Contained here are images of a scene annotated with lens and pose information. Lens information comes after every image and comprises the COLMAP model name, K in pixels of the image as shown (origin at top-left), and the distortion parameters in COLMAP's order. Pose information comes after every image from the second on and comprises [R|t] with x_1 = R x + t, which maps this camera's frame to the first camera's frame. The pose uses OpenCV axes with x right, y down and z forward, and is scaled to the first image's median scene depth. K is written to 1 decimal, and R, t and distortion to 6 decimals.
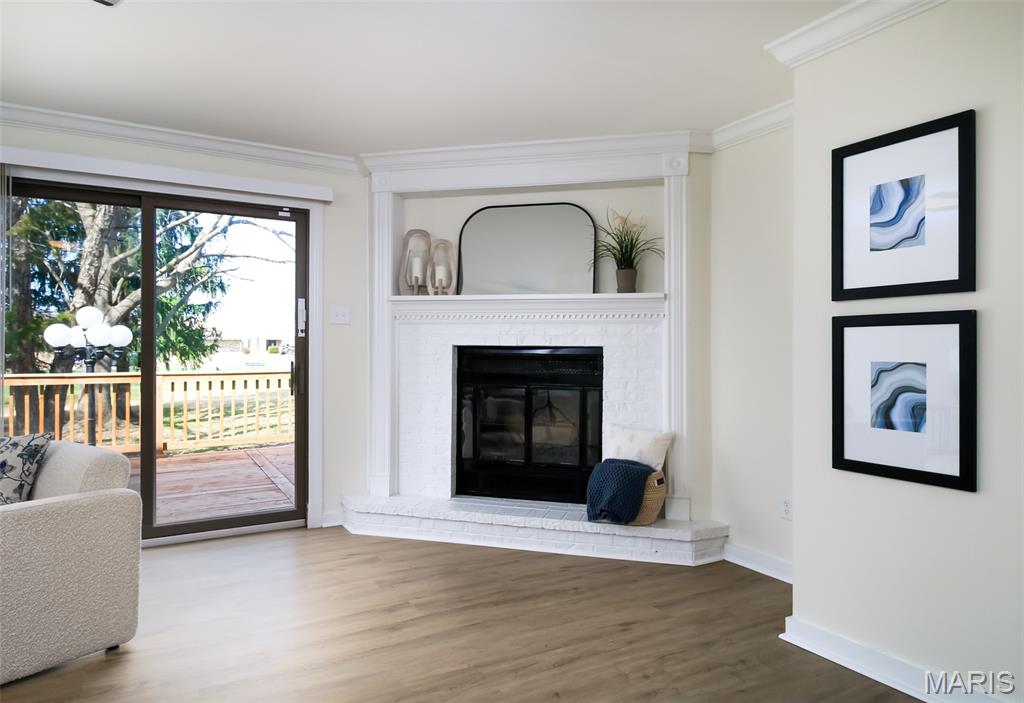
lens RADIAL K [[612.0, 0, 512.2], [0, 612.0, 353.6], [0, 0, 1]] dist [-0.003183, -0.000571]
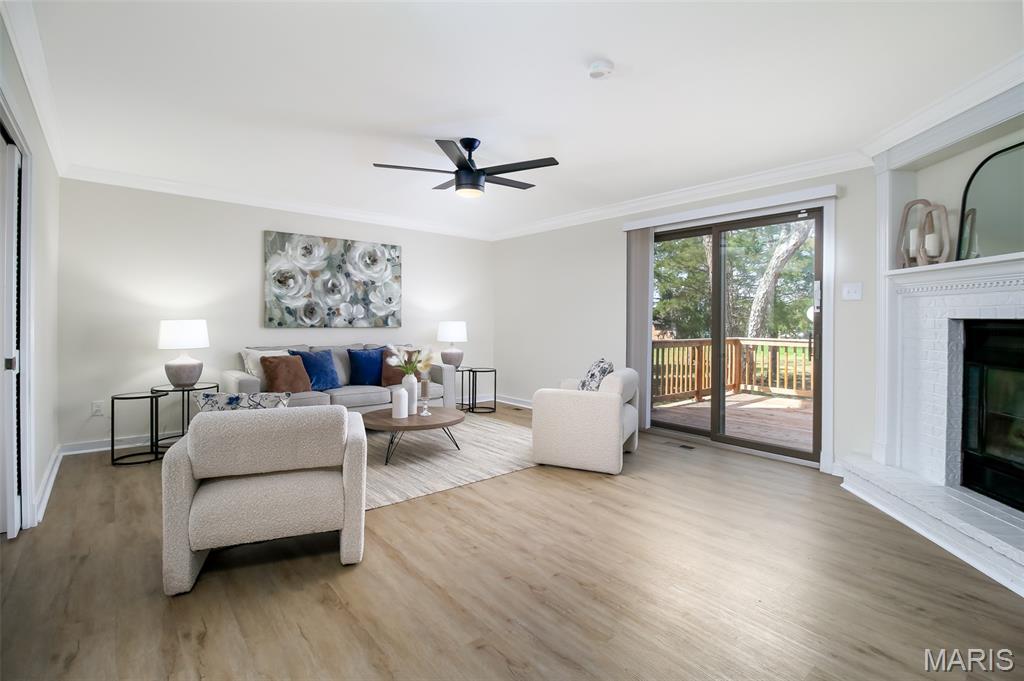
lens RADIAL K [[468.9, 0, 521.7], [0, 468.9, 325.8], [0, 0, 1]] dist [-0.016995, -0.001533]
pose [[0.187380, 0.008262, -0.982253, 0.454402], [-0.007979, 0.999944, 0.006888, -0.002874], [0.982255, 0.006547, 0.187436, 0.250114]]
